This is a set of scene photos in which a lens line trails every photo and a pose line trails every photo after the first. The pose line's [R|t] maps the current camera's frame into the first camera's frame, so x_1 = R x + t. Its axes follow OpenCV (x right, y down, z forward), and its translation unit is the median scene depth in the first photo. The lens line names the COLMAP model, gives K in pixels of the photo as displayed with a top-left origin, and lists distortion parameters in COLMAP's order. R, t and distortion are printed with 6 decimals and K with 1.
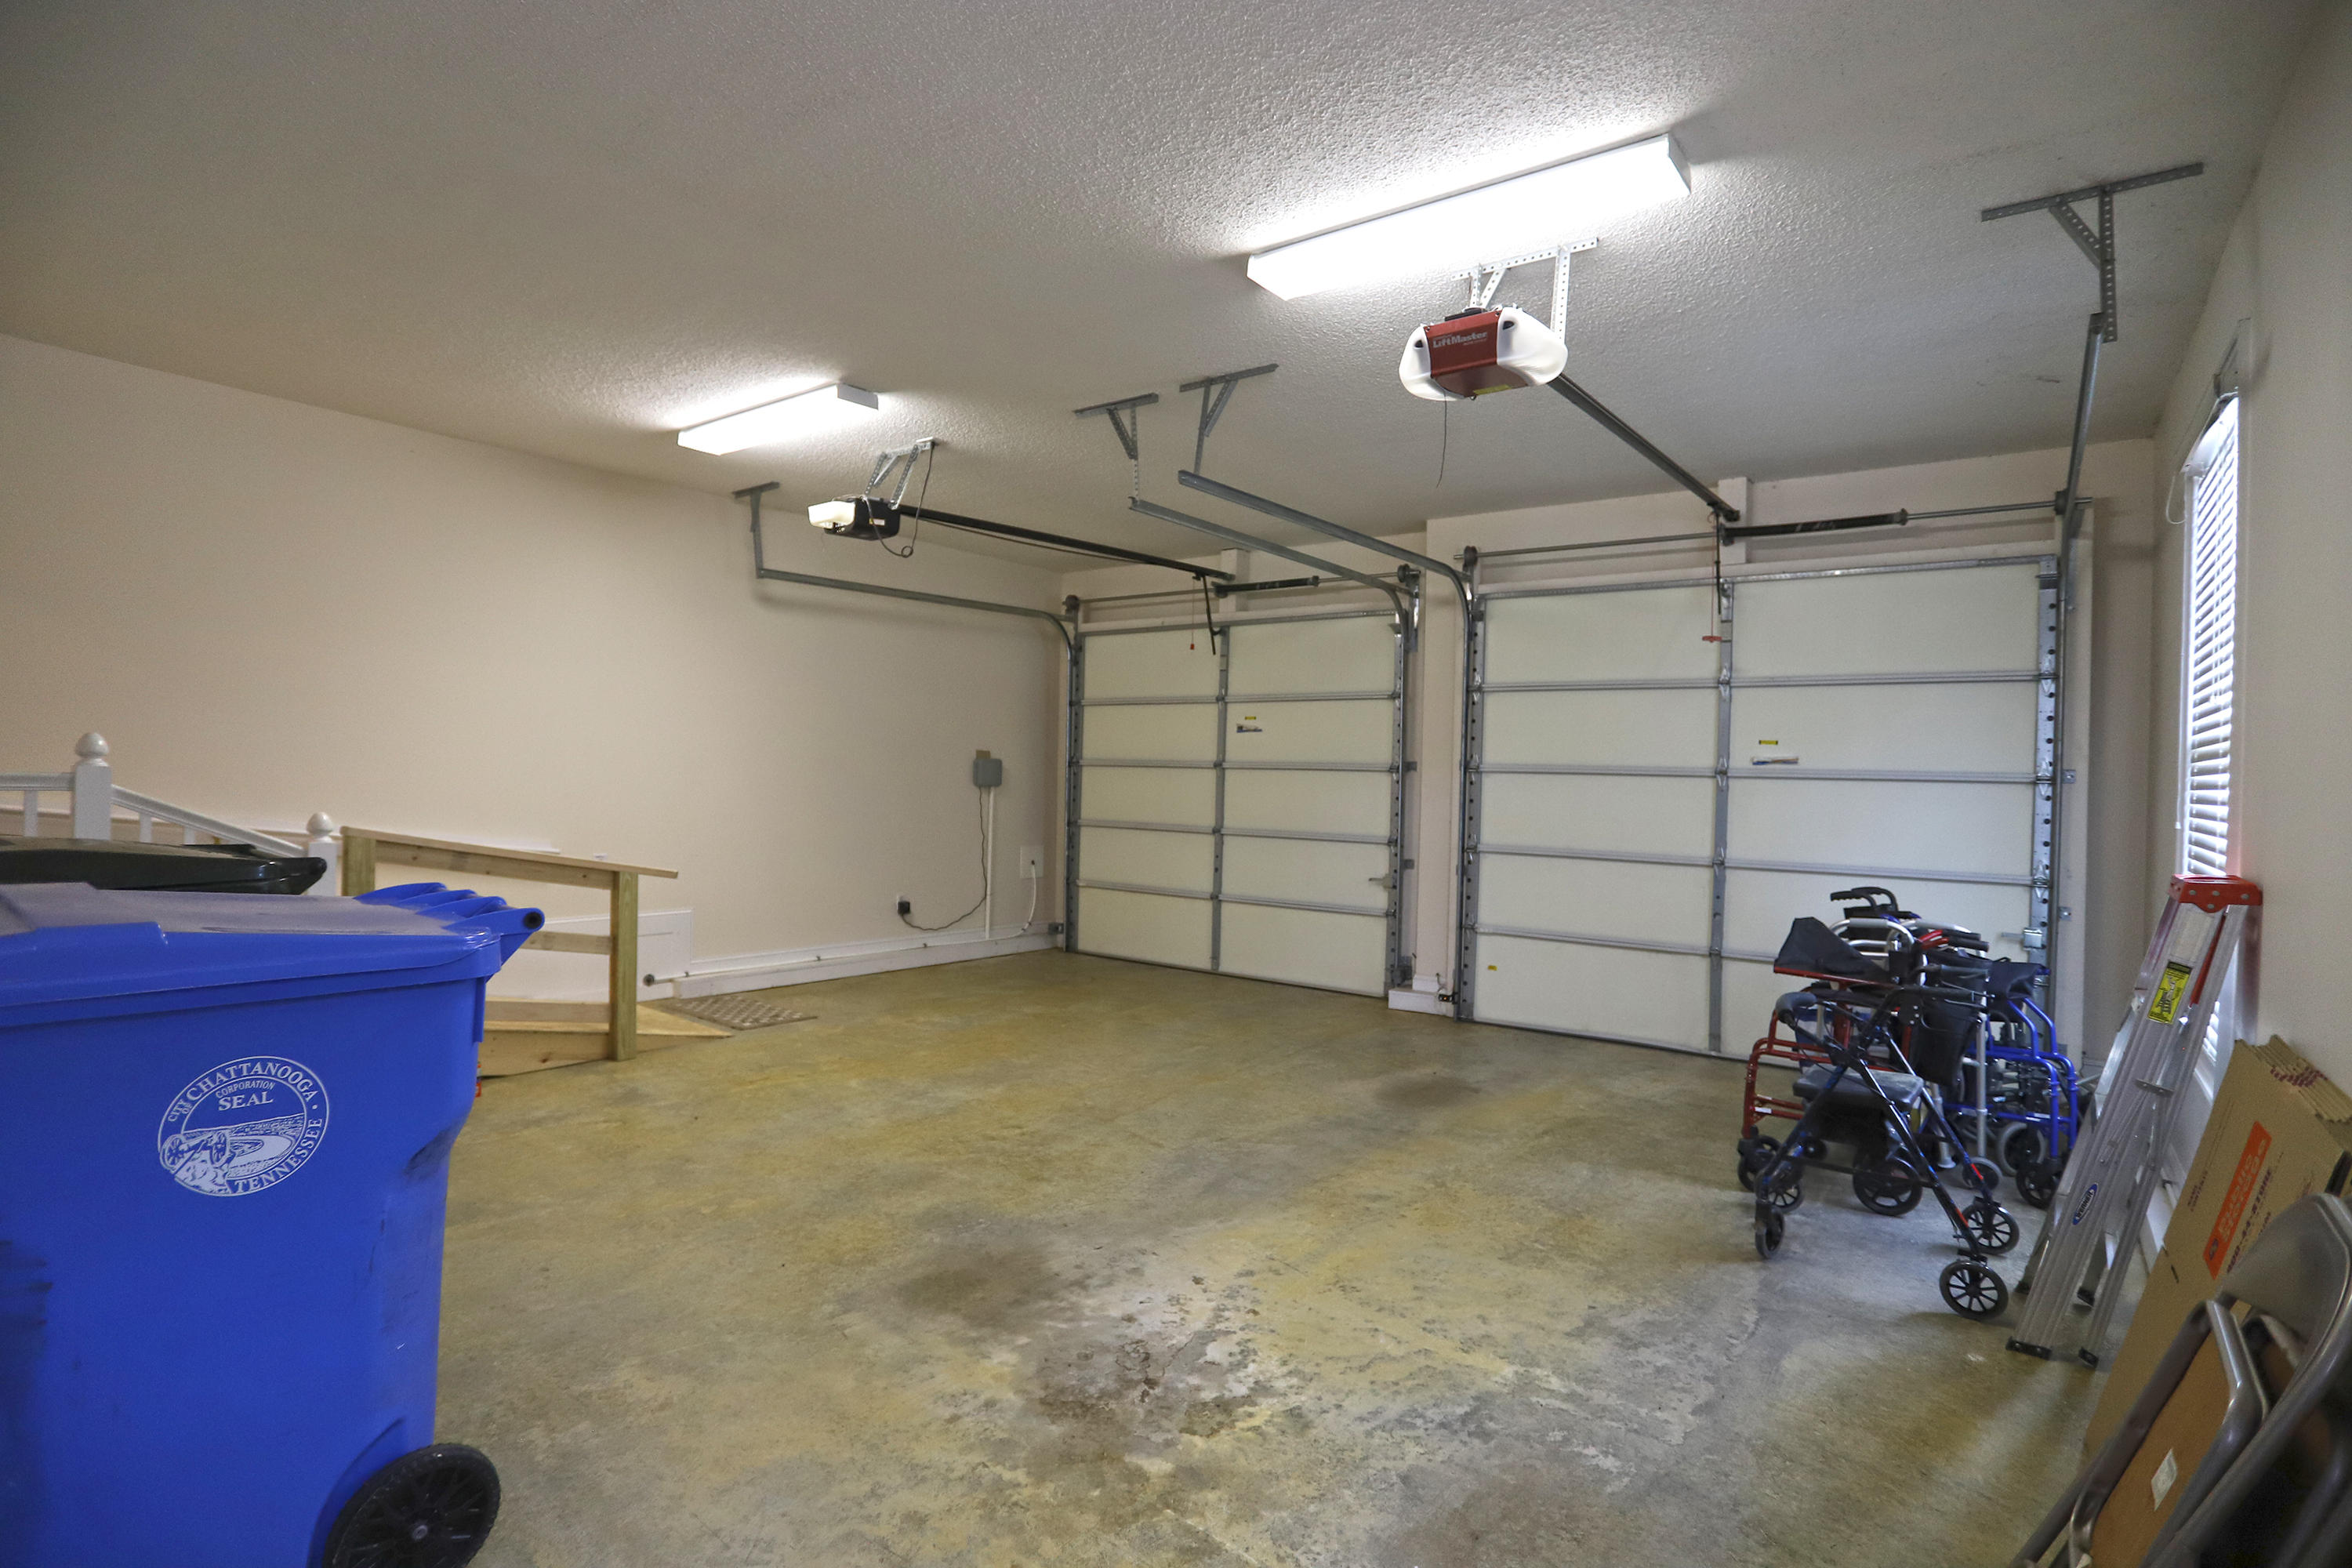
lens RADIAL K [[1144.3, 0, 1182.3], [0, 1144.3, 783.4], [0, 0, 1]] dist [-0.057288, 0.021494]
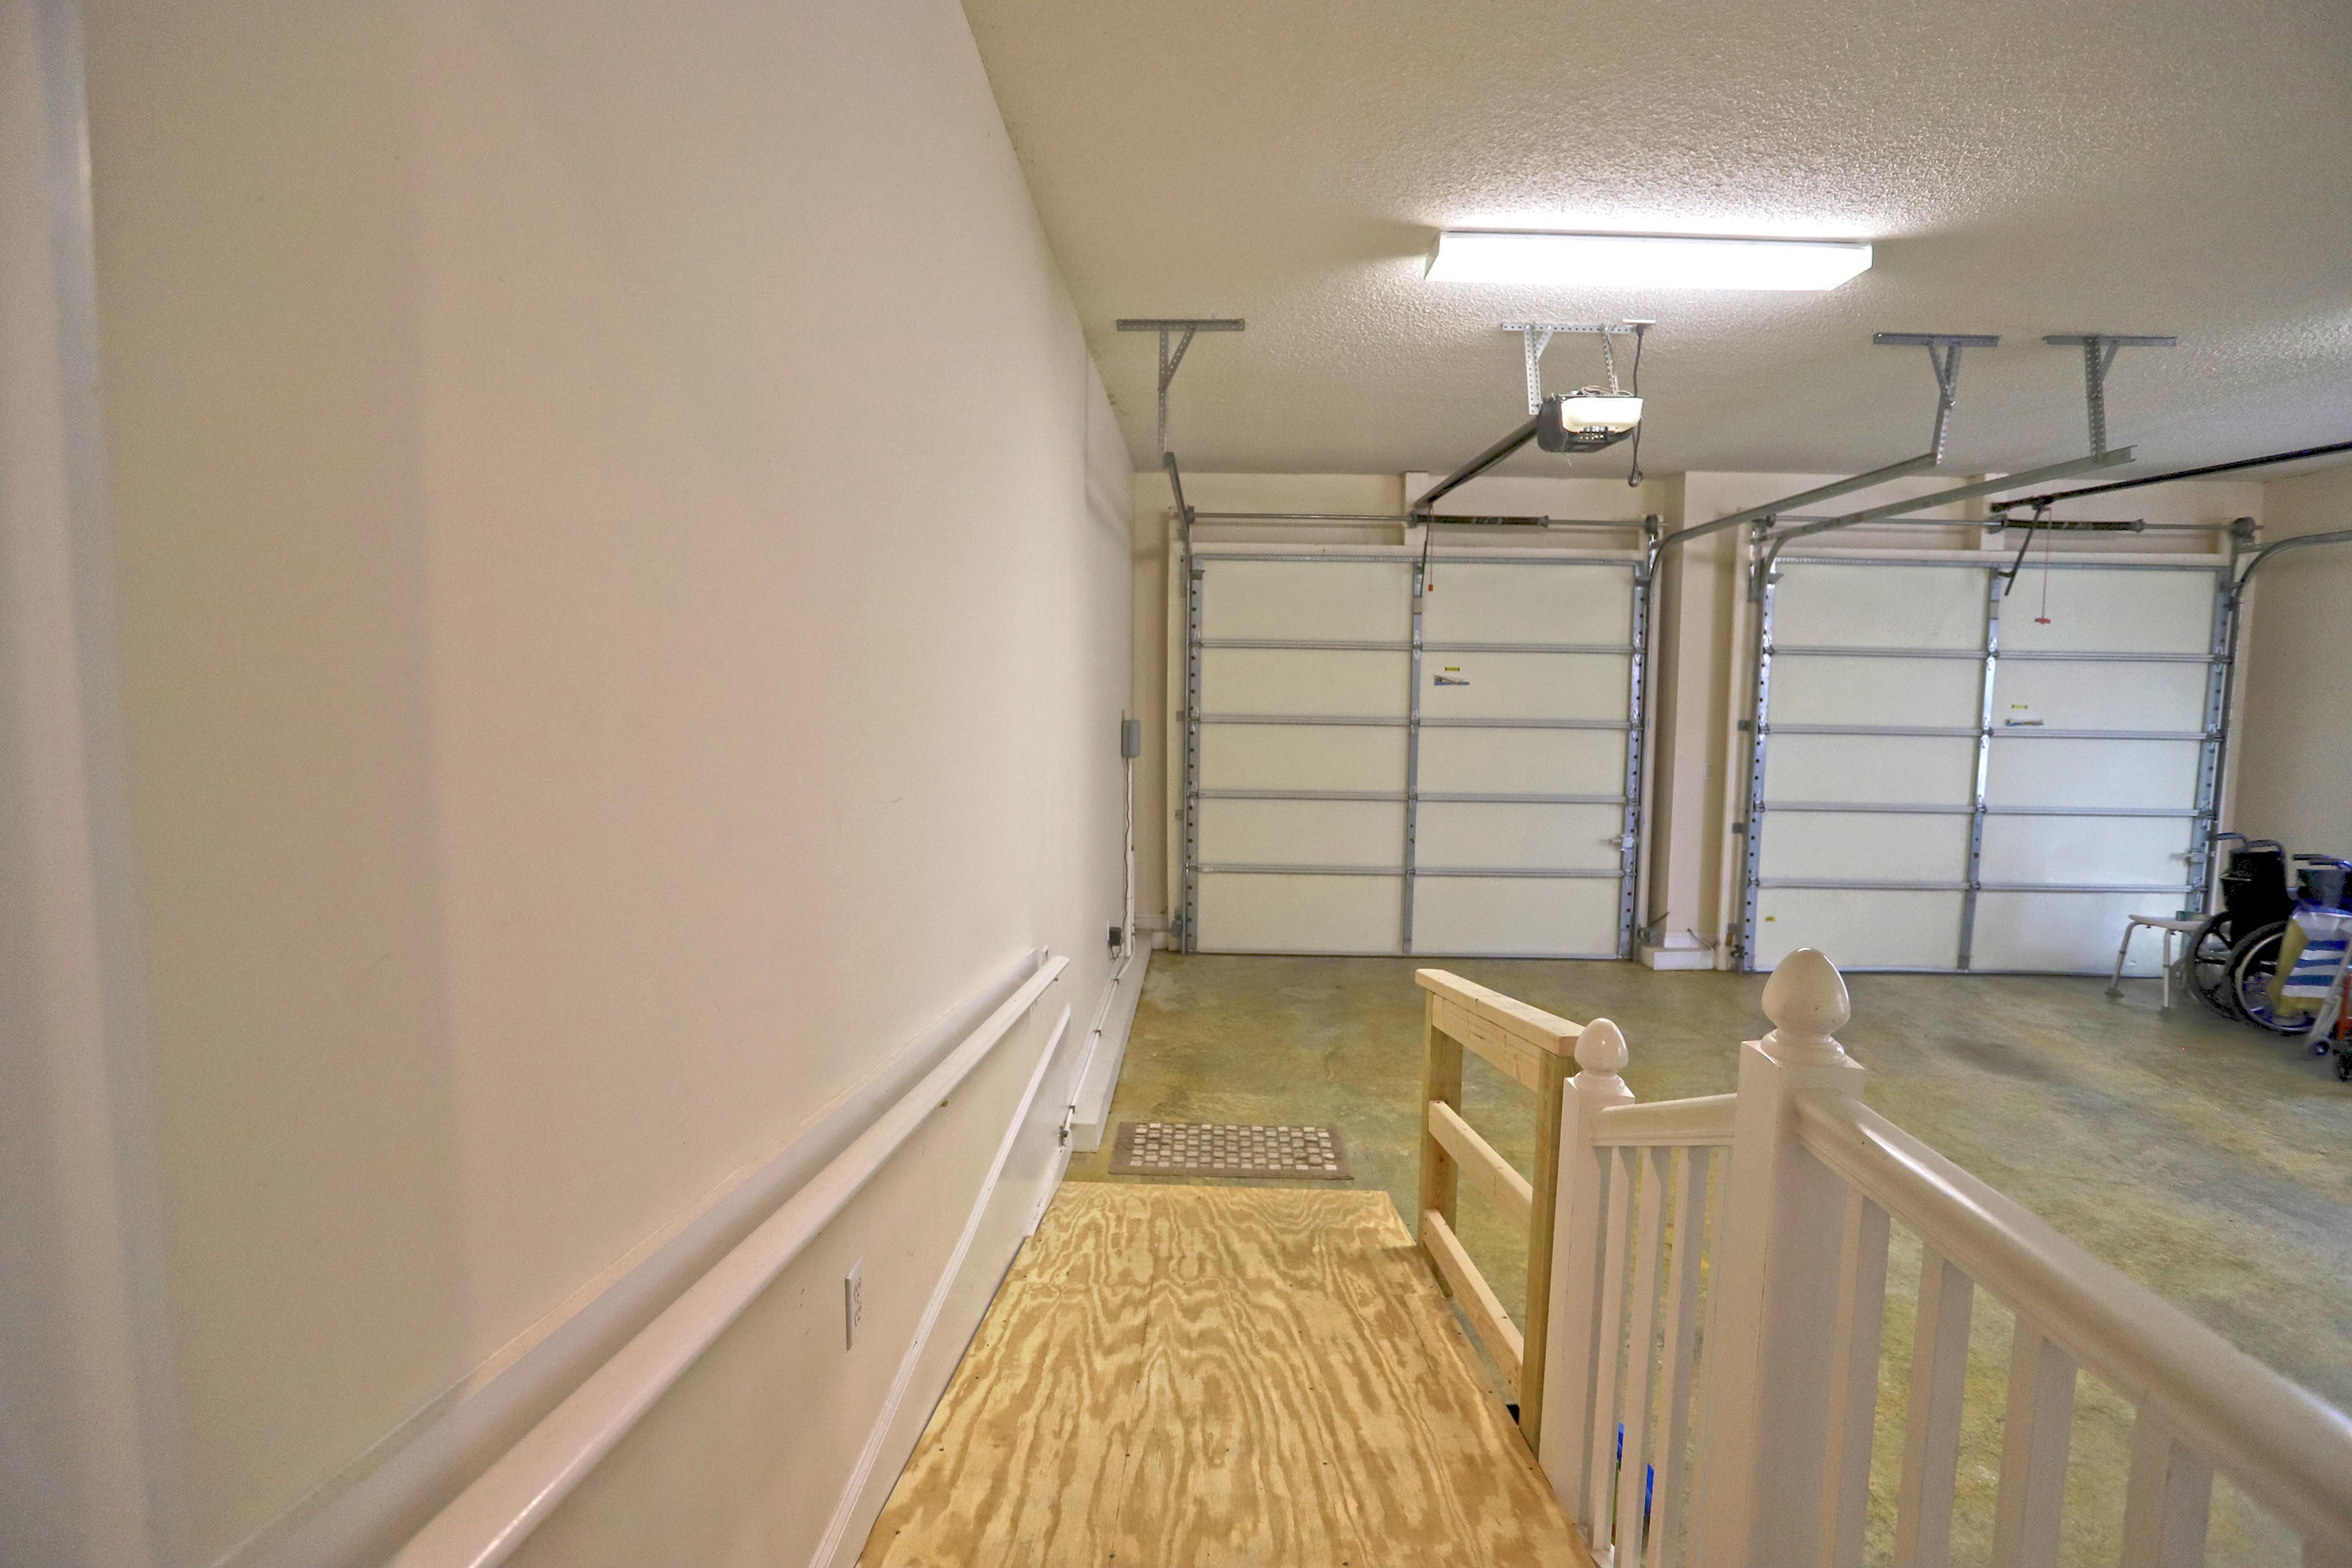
lens RADIAL K [[1152.1, 0, 1170.6], [0, 1152.1, 780.9], [0, 0, 1]] dist [-0.071168, 0.029820]
pose [[0.822232, -0.067052, 0.565189, -0.989821], [0.013175, 0.995012, 0.098878, -0.097039], [-0.569000, -0.073854, 0.819015, 0.614319]]
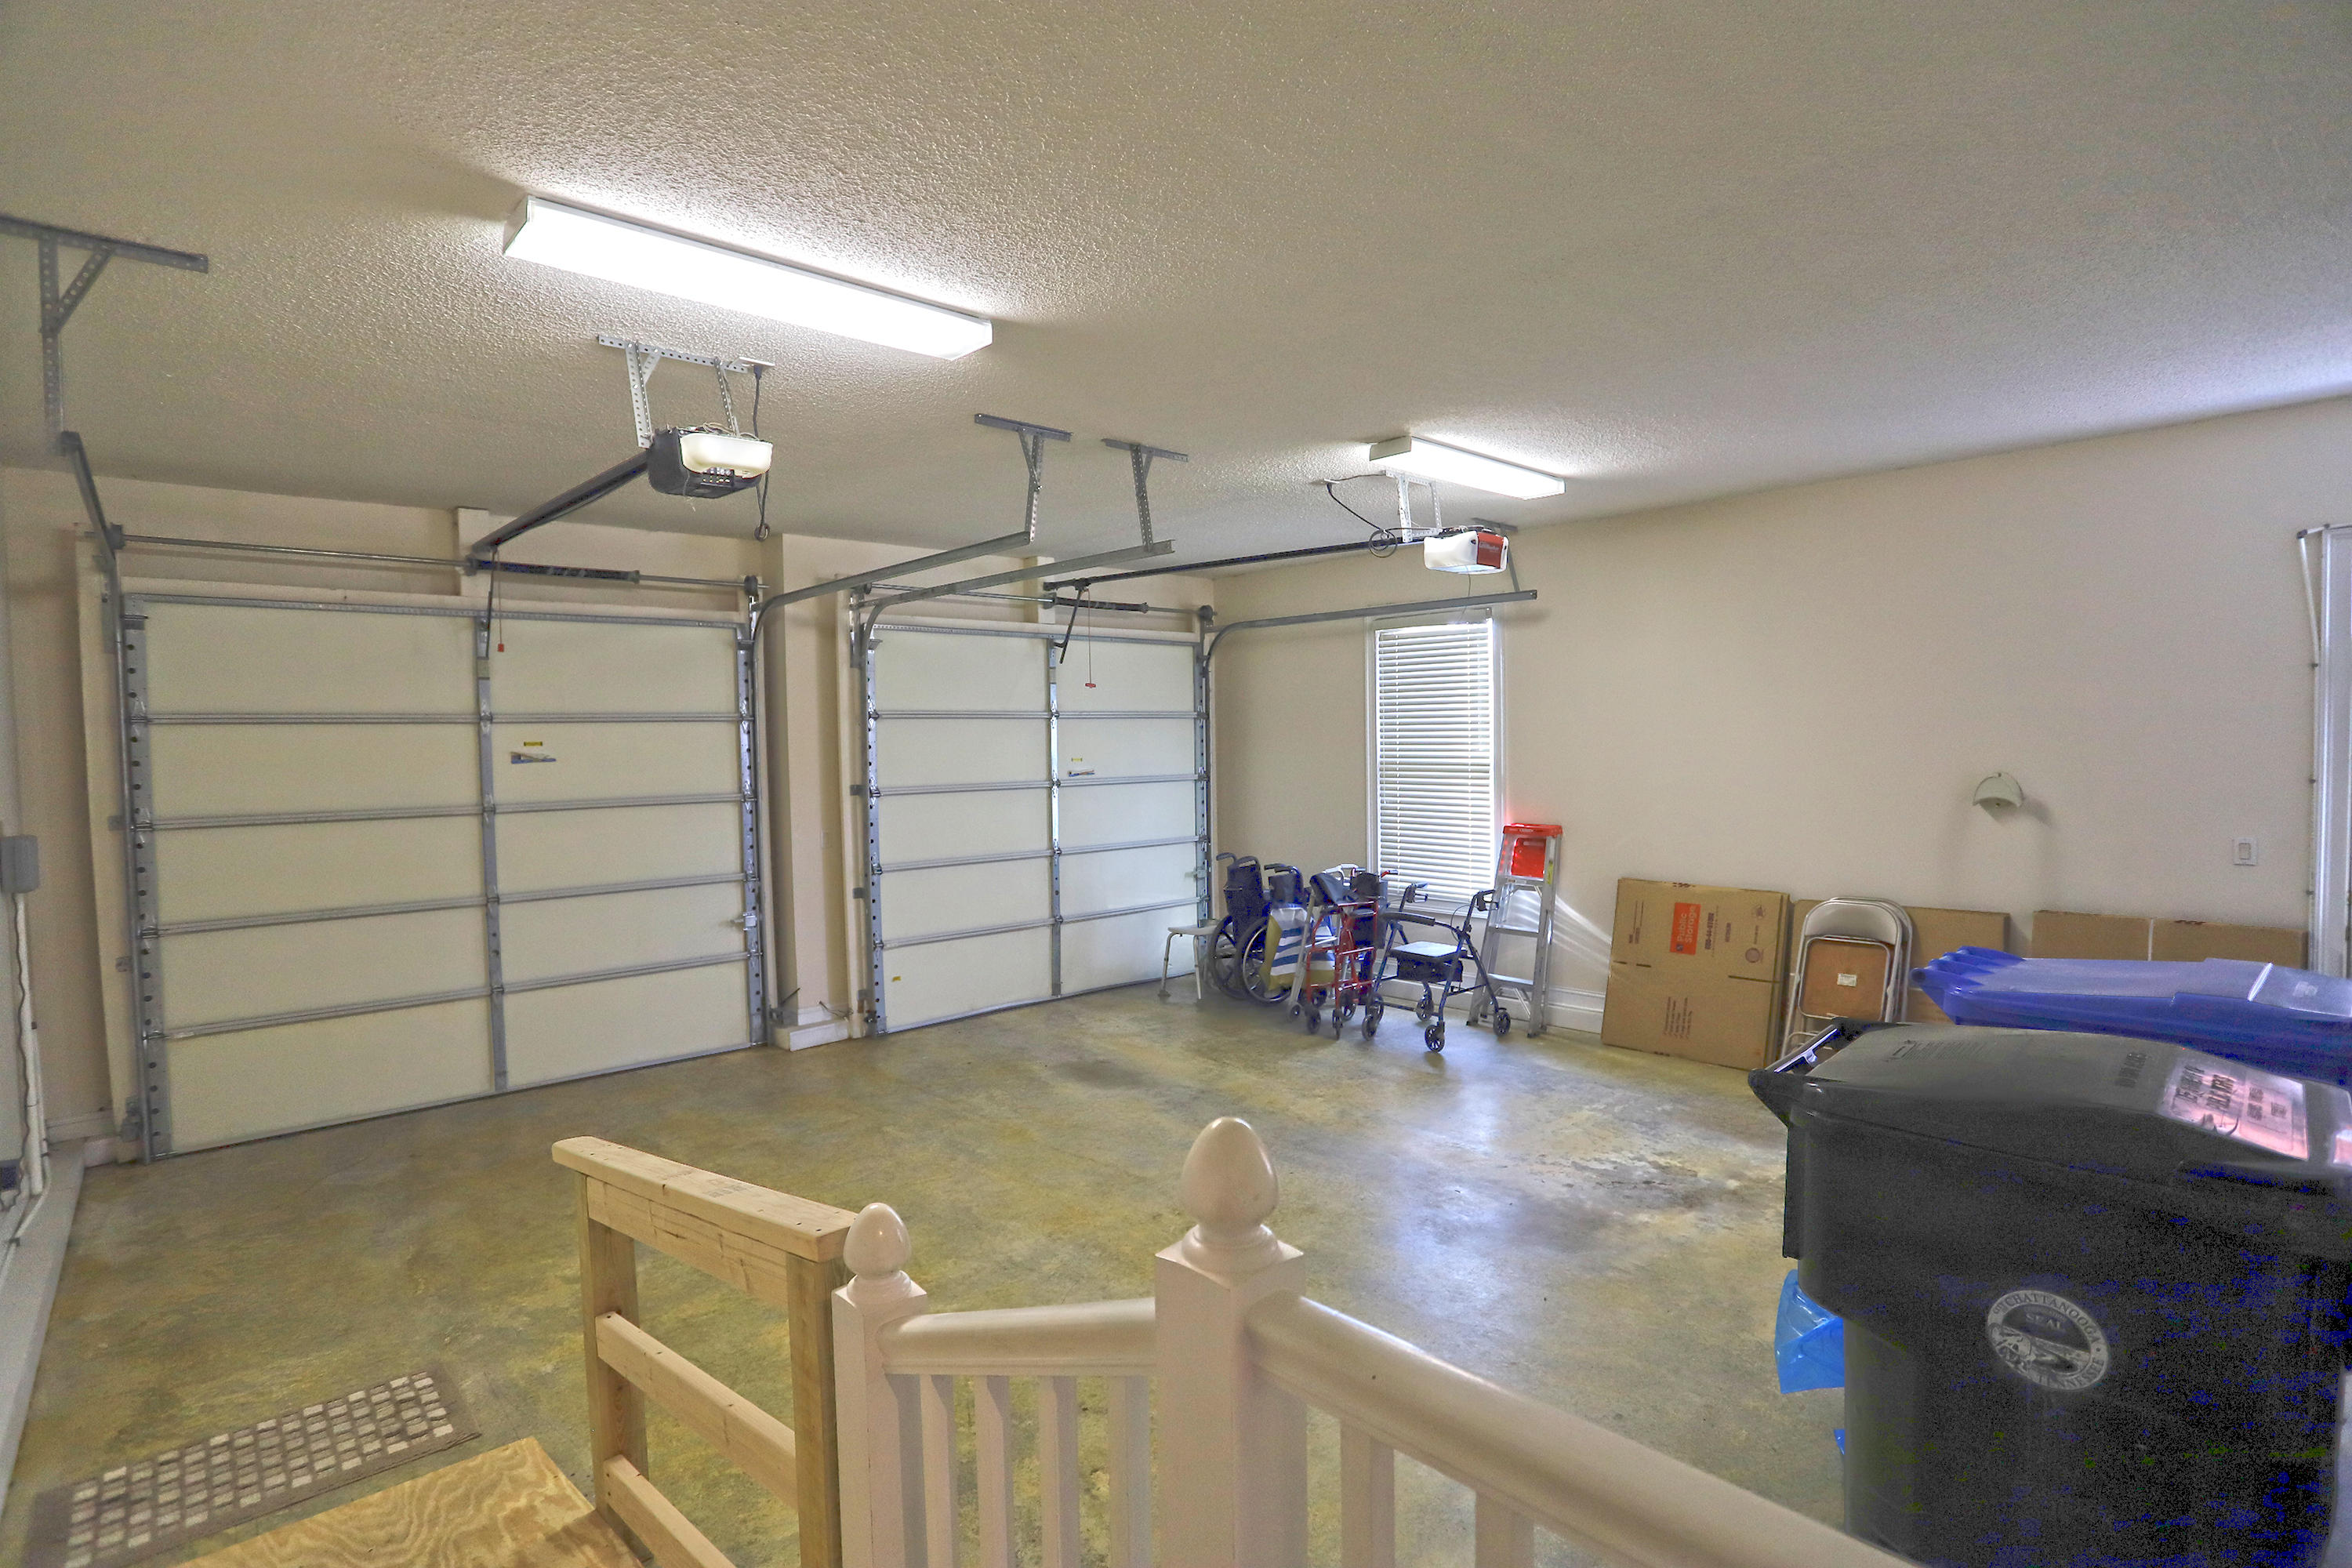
lens RADIAL K [[1152.1, 0, 1170.6], [0, 1152.1, 780.9], [0, 0, 1]] dist [-0.071168, 0.029820]
pose [[0.189972, -0.065915, 0.979574, -0.928151], [0.029012, 0.997685, 0.061507, -0.104263], [-0.981361, 0.016735, 0.191445, 0.705062]]
